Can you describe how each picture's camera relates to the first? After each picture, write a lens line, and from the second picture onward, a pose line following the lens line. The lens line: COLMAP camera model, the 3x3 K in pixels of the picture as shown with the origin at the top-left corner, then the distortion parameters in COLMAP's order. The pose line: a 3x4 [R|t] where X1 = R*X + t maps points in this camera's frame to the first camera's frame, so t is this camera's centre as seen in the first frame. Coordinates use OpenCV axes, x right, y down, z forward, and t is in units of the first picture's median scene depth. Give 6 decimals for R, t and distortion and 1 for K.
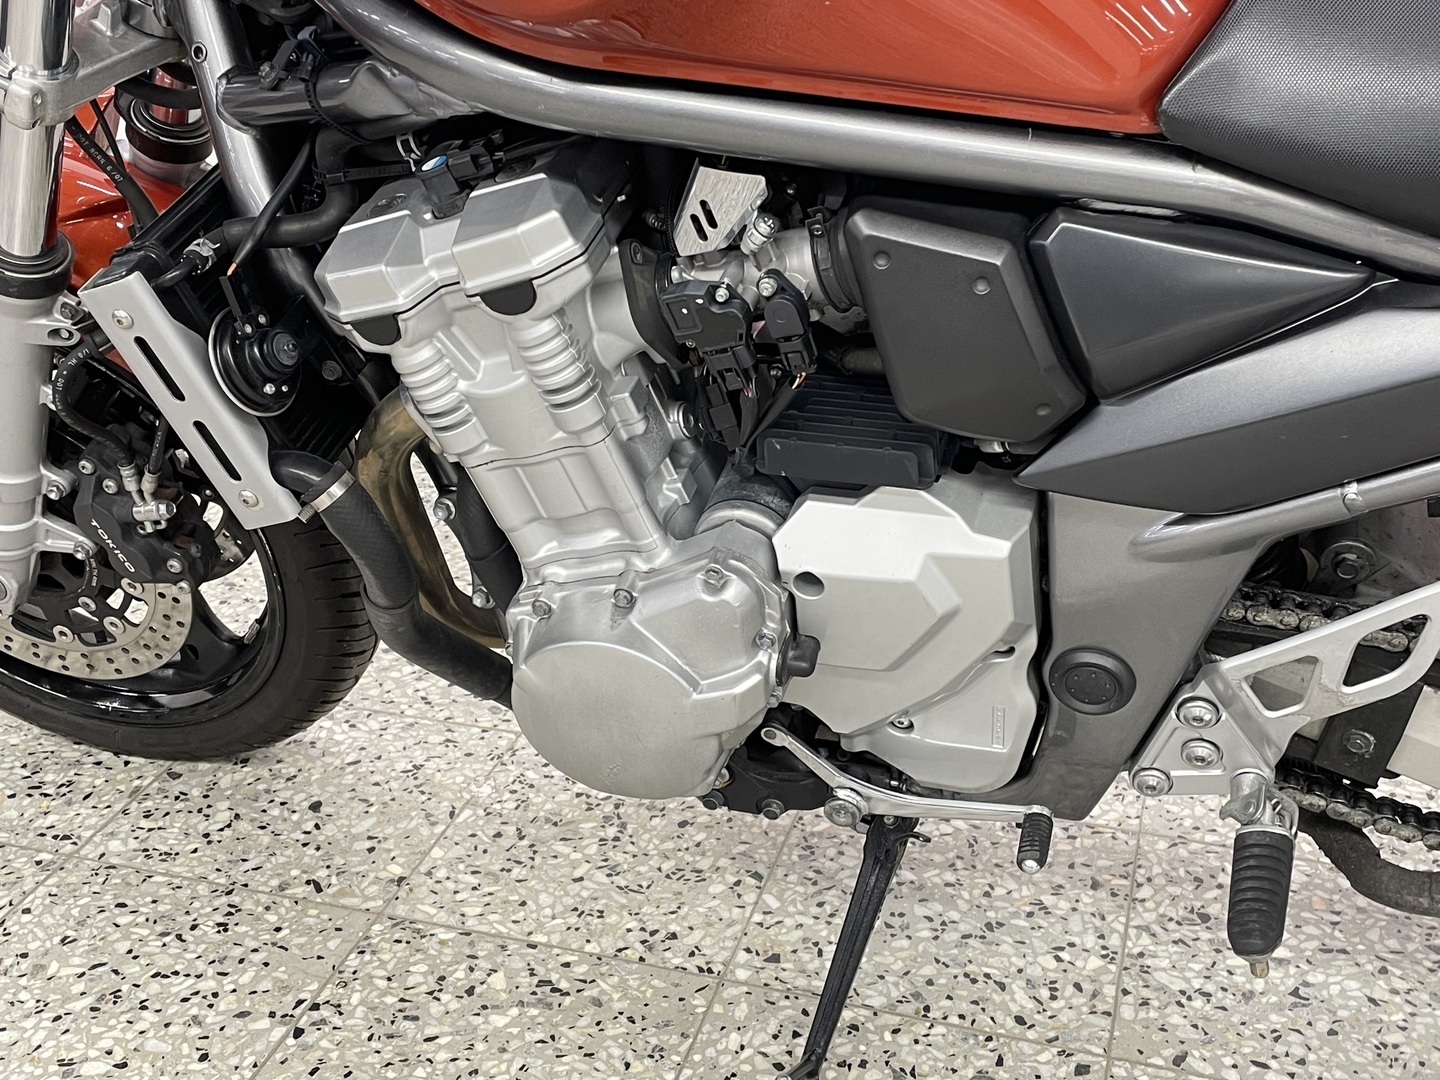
lens RADIAL K [[1713.2, 0, 709.2], [0, 1713.2, 550.5], [0, 0, 1]] dist [0.060711, 0.000000]
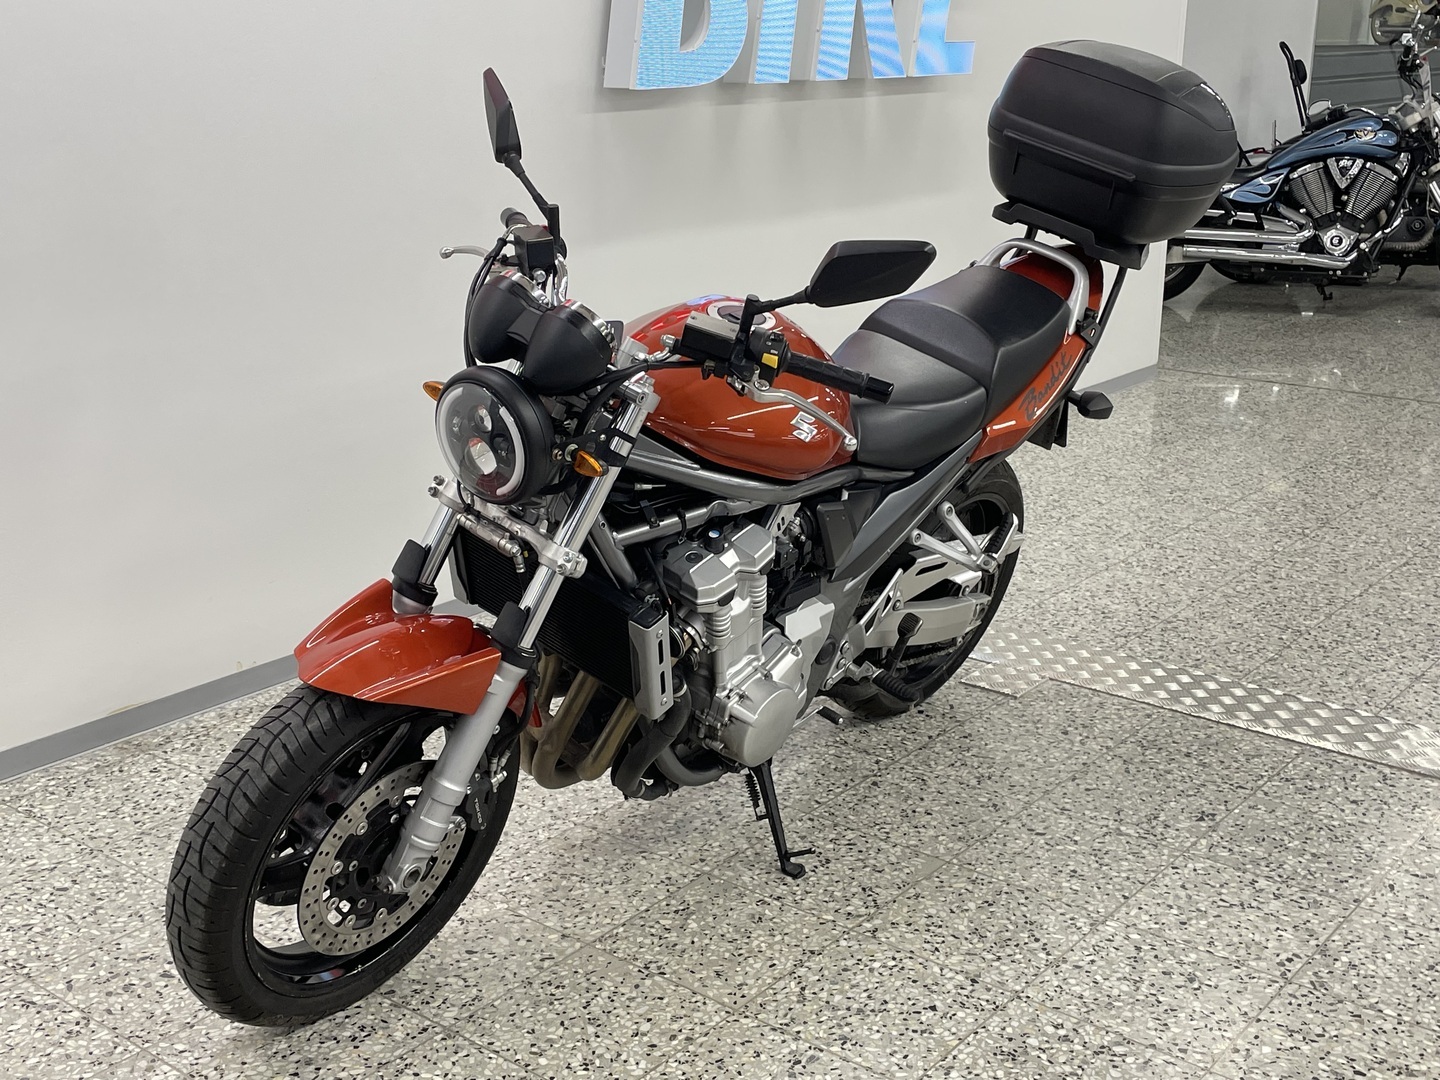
lens RADIAL K [[1713.2, 0, 717.6], [0, 1713.2, 547.5], [0, 0, 1]] dist [0.060711, 0.000000]
pose [[0.358535, -0.261379, 0.896177, -2.297419], [0.391752, 0.913507, 0.109705, -0.451957], [-0.847339, 0.311746, 0.429920, -0.099671]]
